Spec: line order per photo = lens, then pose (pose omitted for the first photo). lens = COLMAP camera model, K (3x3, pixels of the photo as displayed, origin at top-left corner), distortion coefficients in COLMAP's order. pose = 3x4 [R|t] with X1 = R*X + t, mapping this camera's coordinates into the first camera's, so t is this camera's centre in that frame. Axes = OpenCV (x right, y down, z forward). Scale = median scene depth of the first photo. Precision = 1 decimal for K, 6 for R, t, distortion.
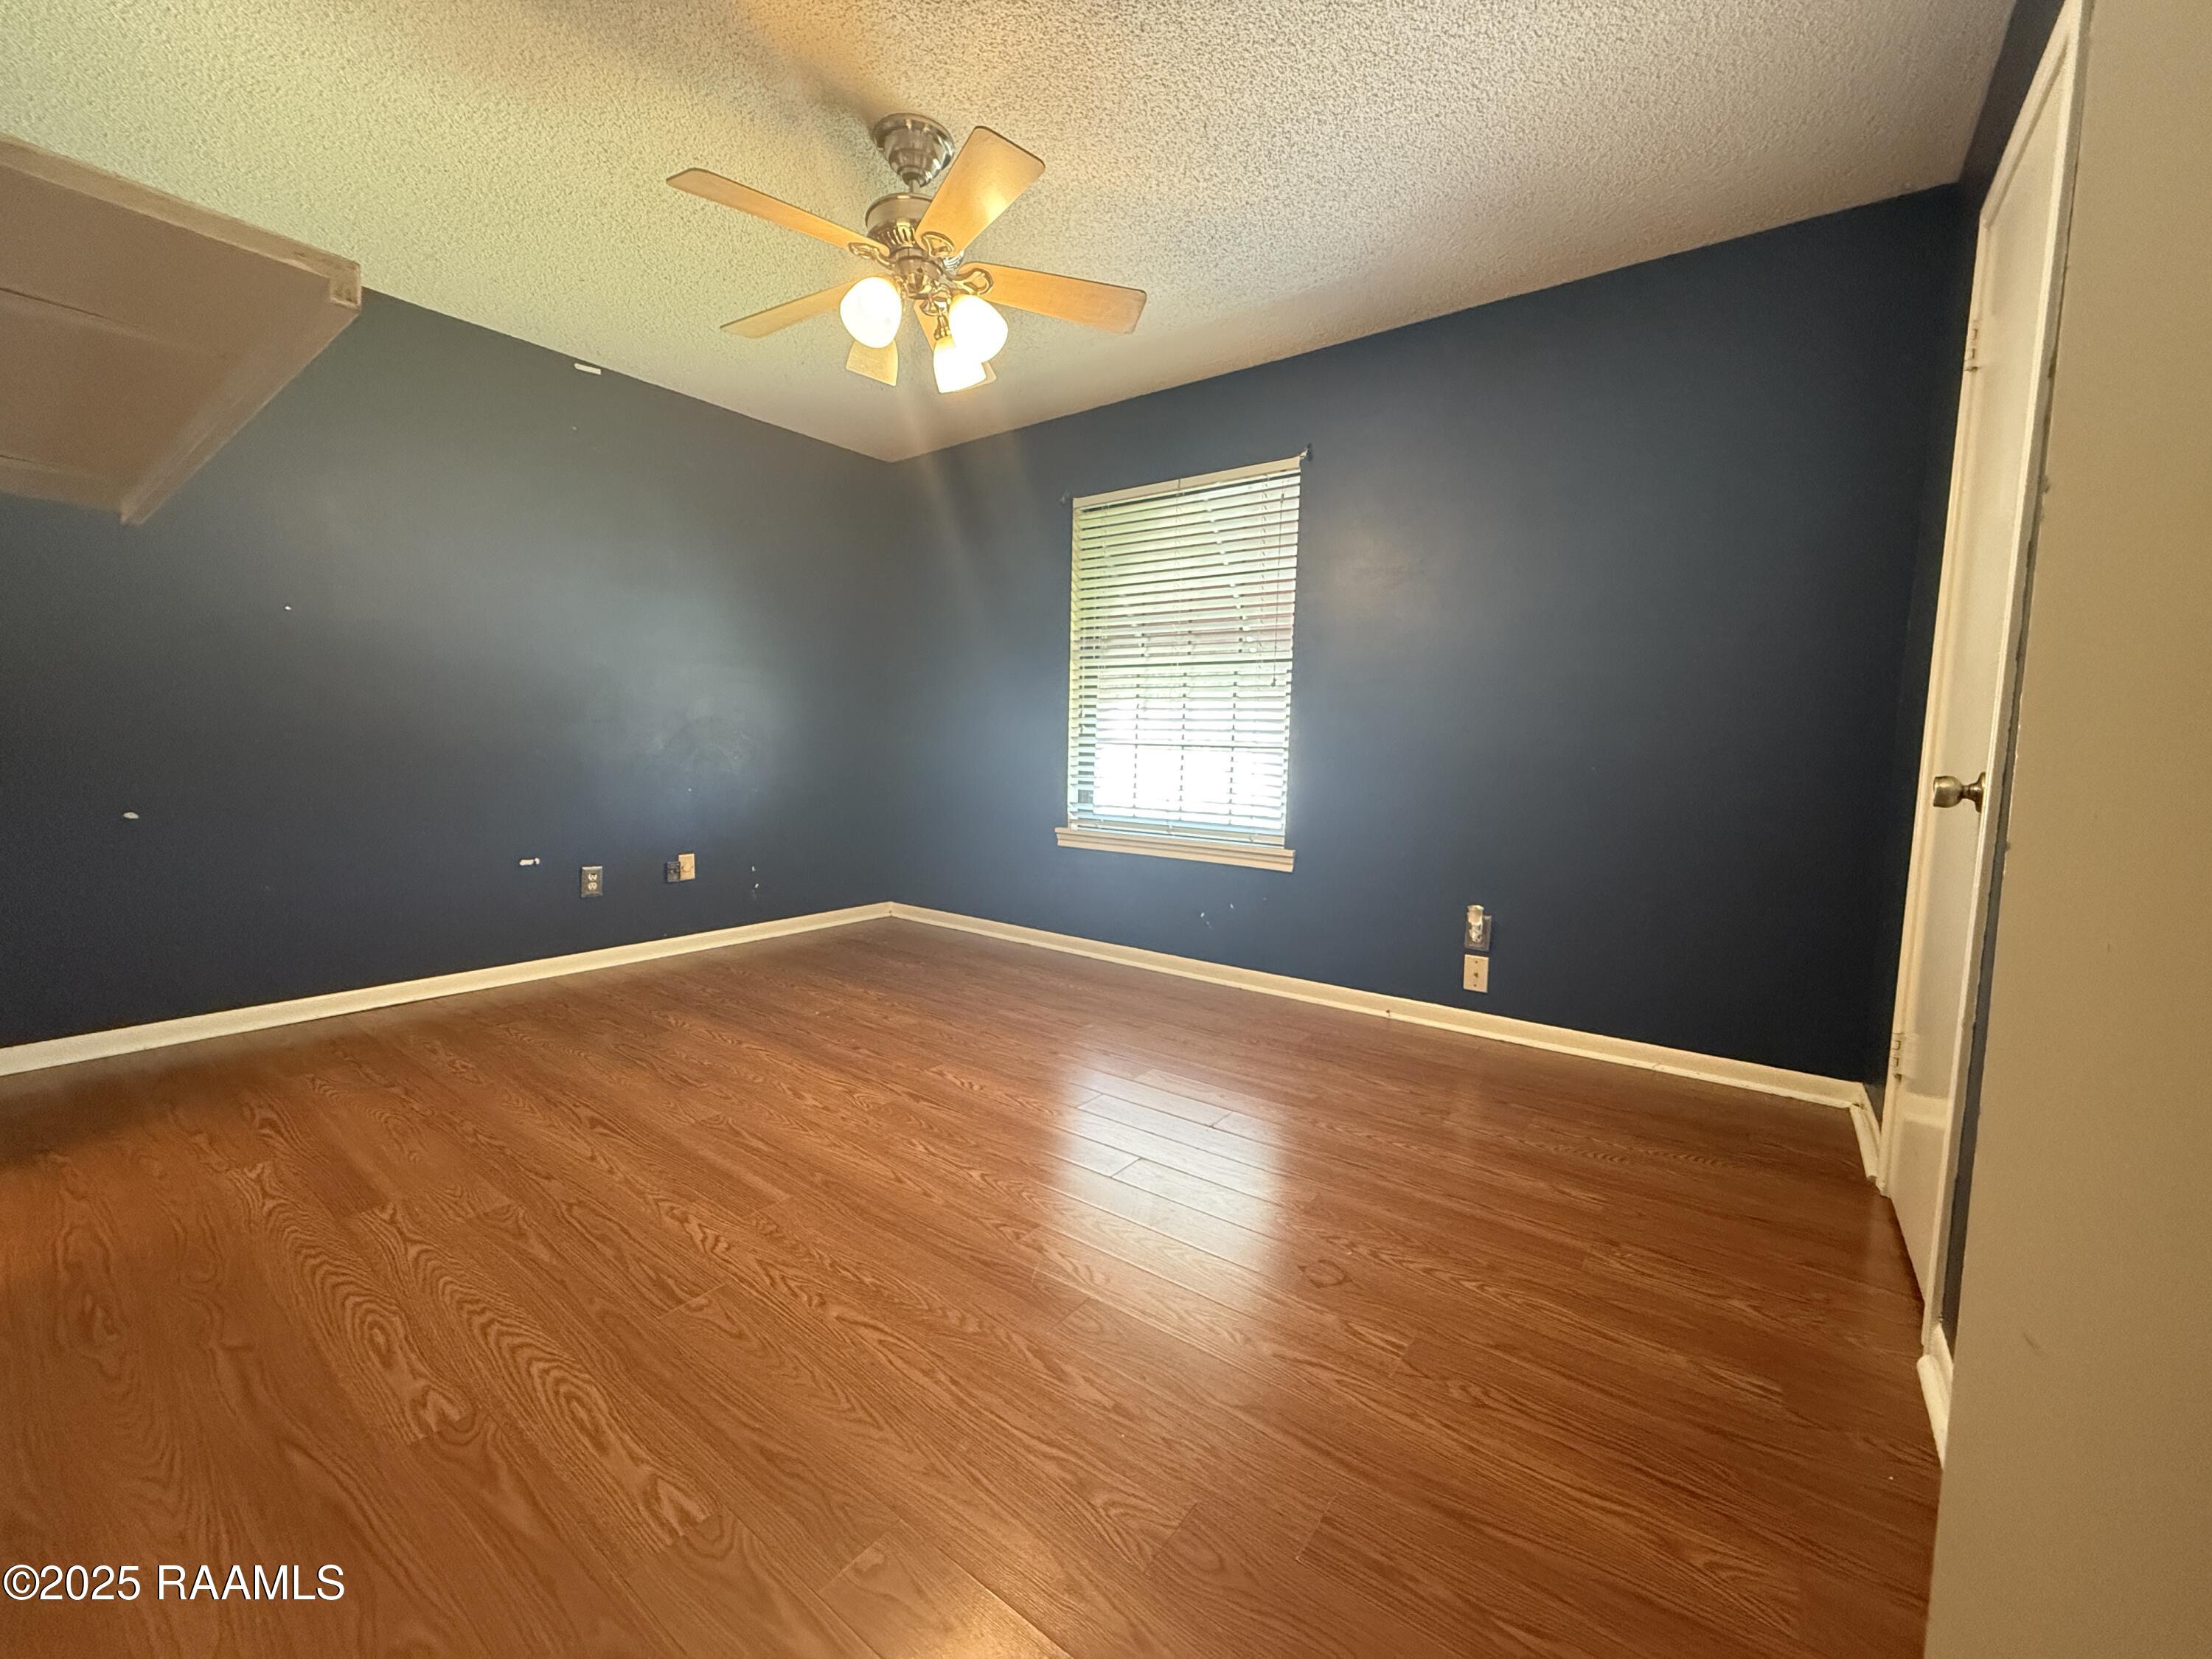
lens RADIAL K [[881.8, 0, 1102.5], [0, 881.8, 826.4], [0, 0, 1]] dist [0.000663, 0.000029]
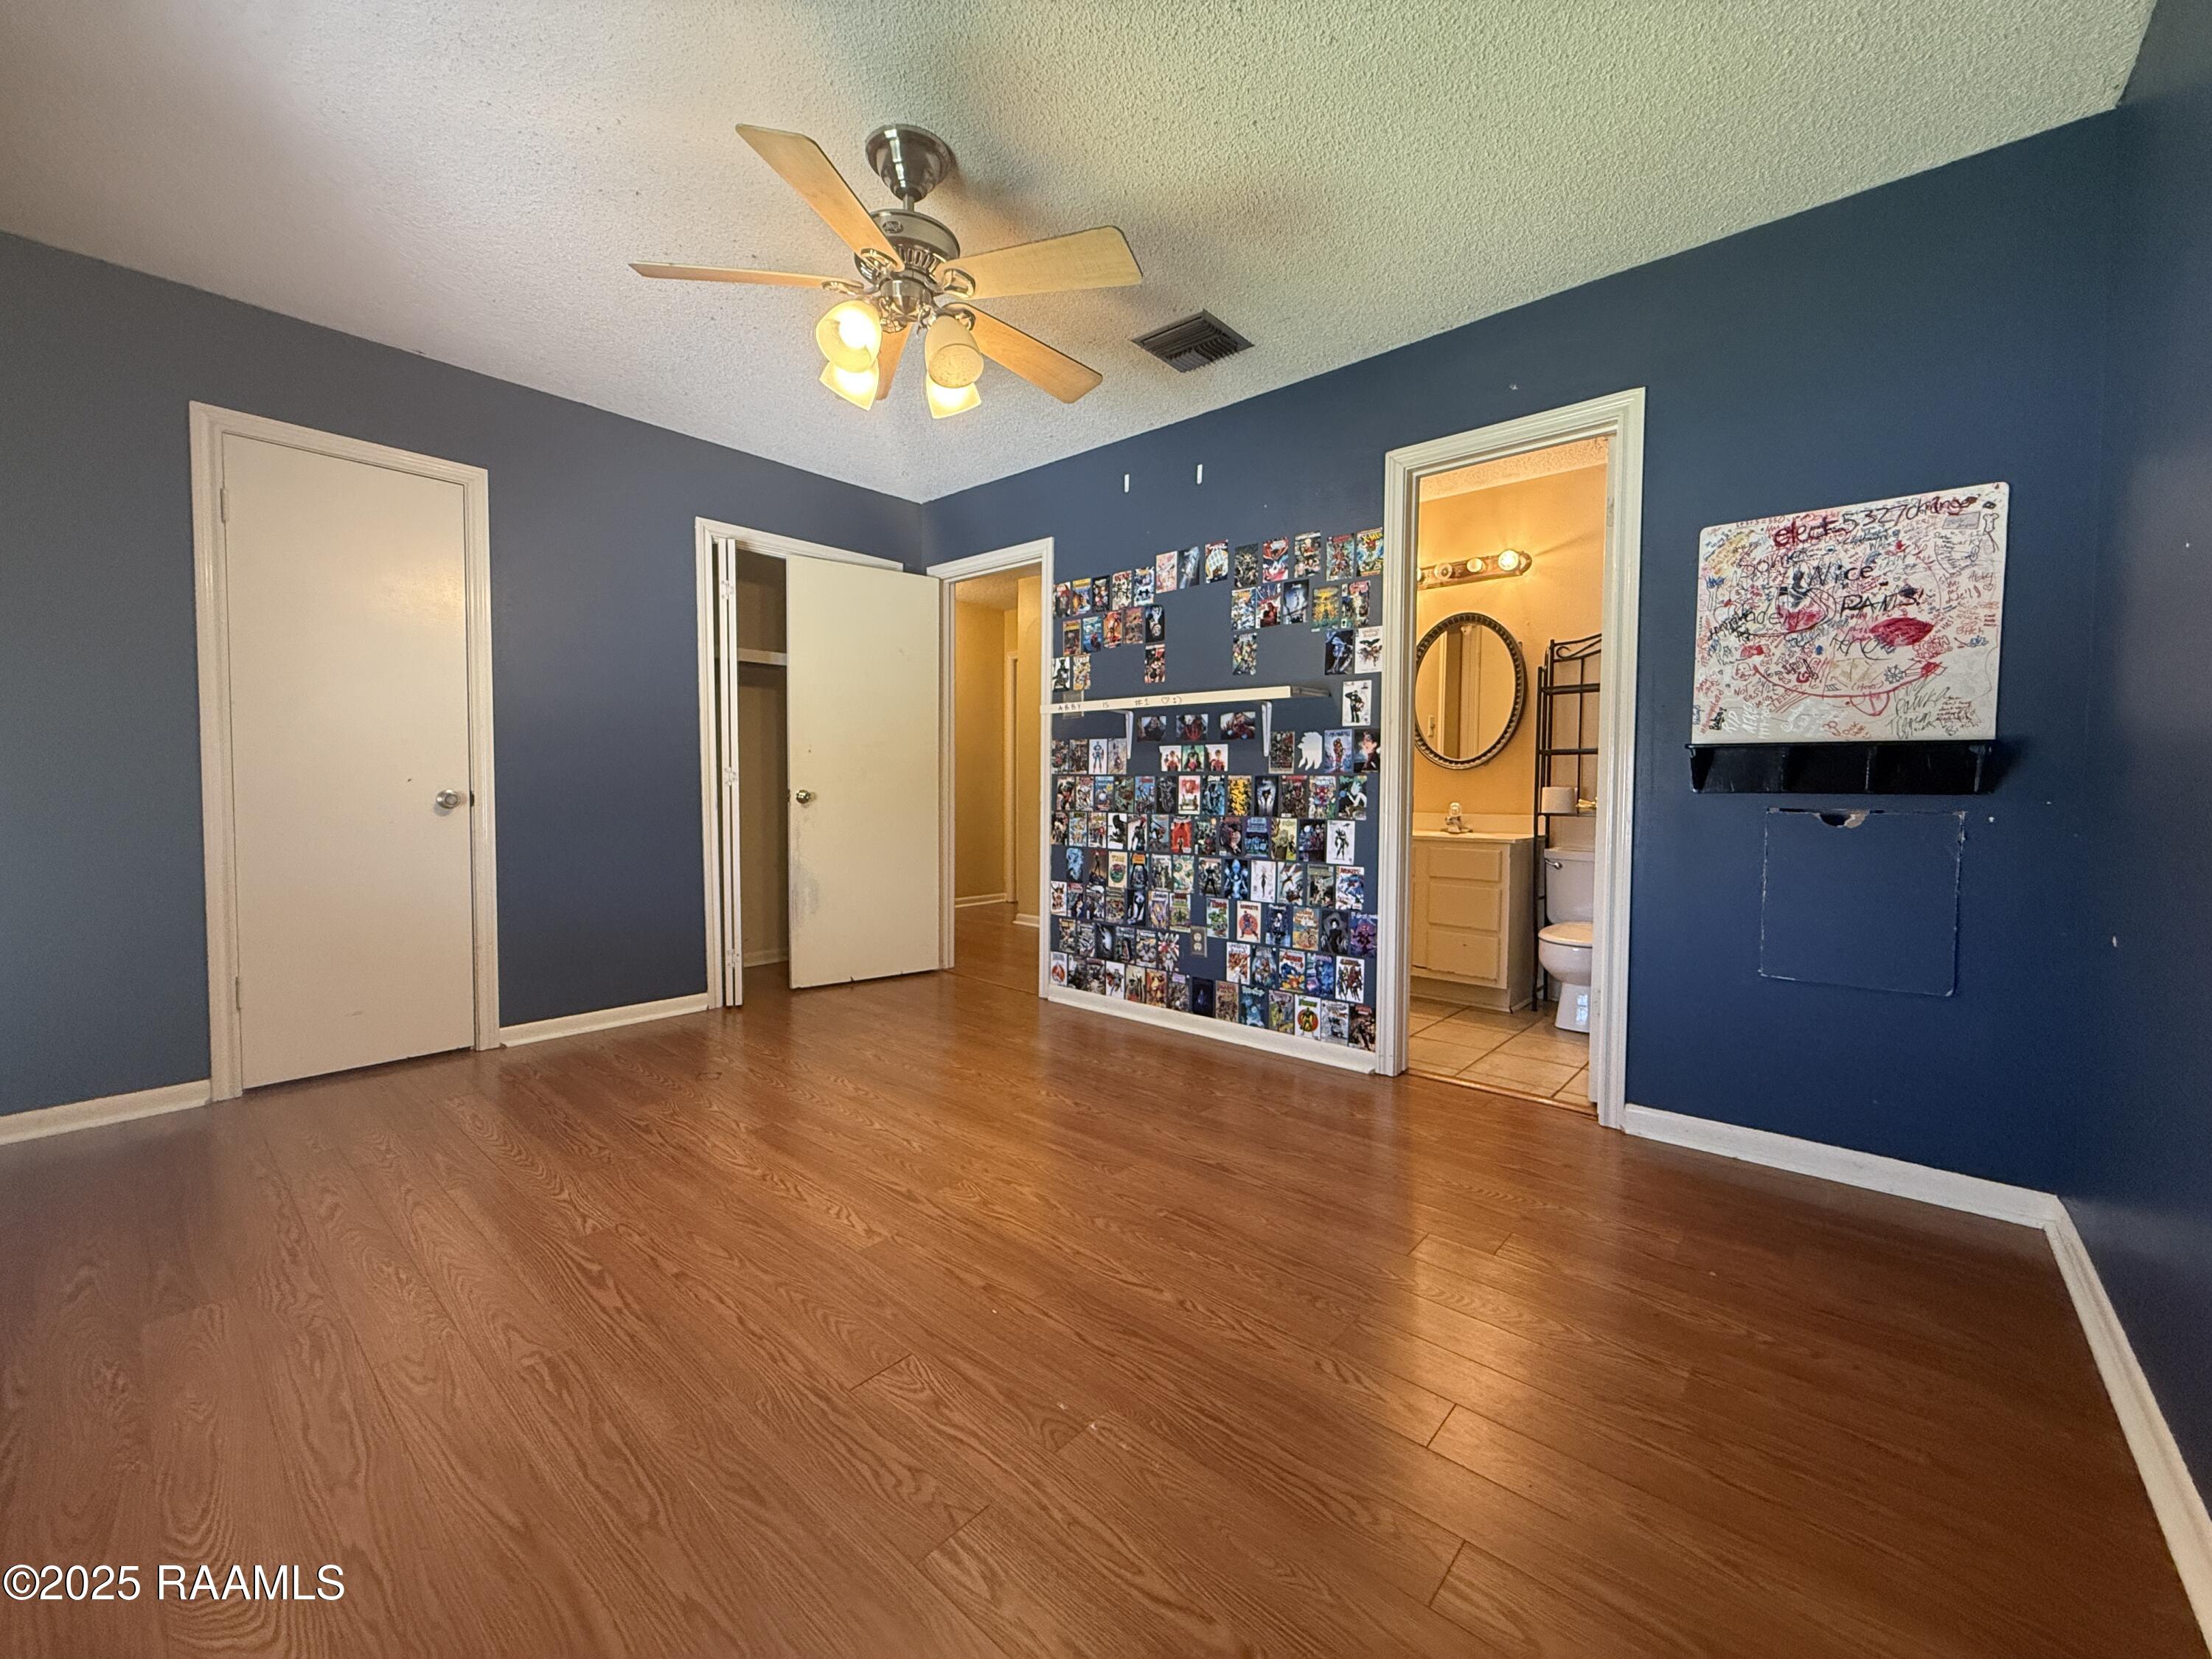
lens RADIAL K [[878.1, 0, 1103.5], [0, 878.1, 830.0], [0, 0, 1]] dist [-0.000816, -0.000194]
pose [[-0.996825, -0.028712, 0.074264, -0.453898], [-0.017933, 0.989715, 0.141922, -0.177414], [-0.077575, 0.140140, -0.987088, 1.780073]]
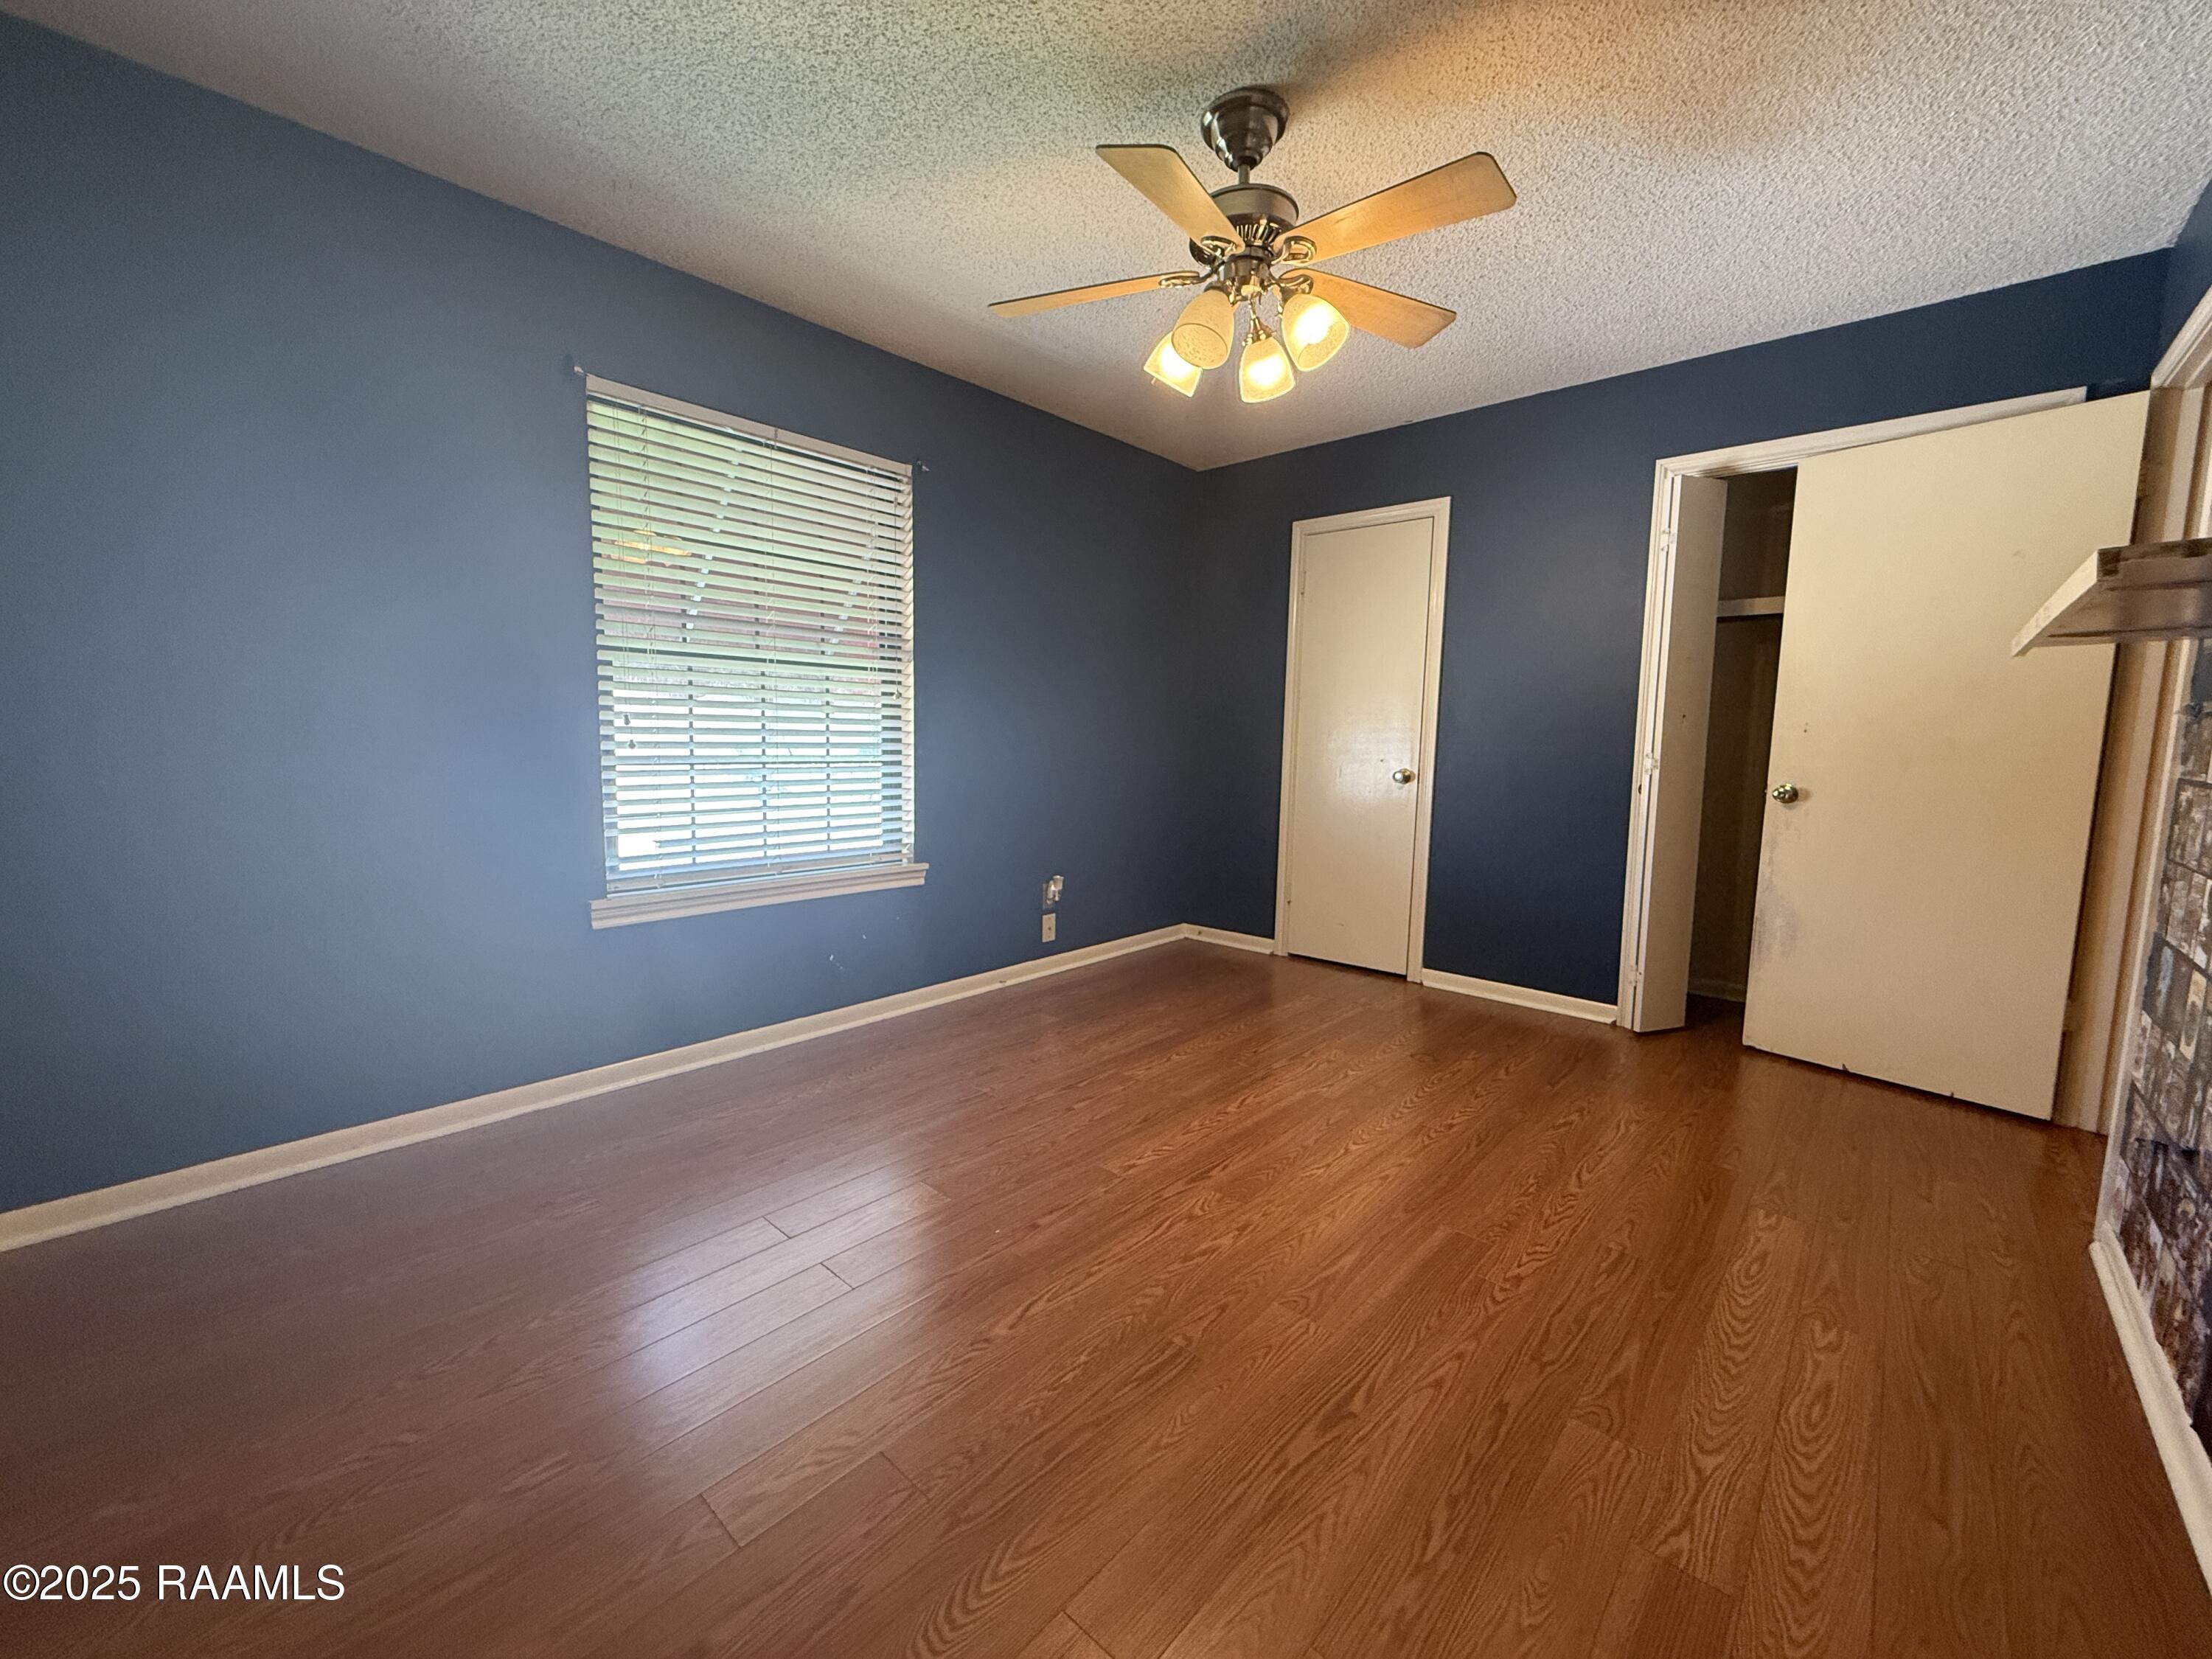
lens RADIAL K [[881.8, 0, 1102.5], [0, 881.8, 826.4], [0, 0, 1]] dist [0.000663, 0.000029]
pose [[0.094928, -0.123815, 0.987754, -1.064668], [0.077260, 0.990159, 0.116691, -0.163416], [-0.992482, 0.065237, 0.103560, 0.974447]]
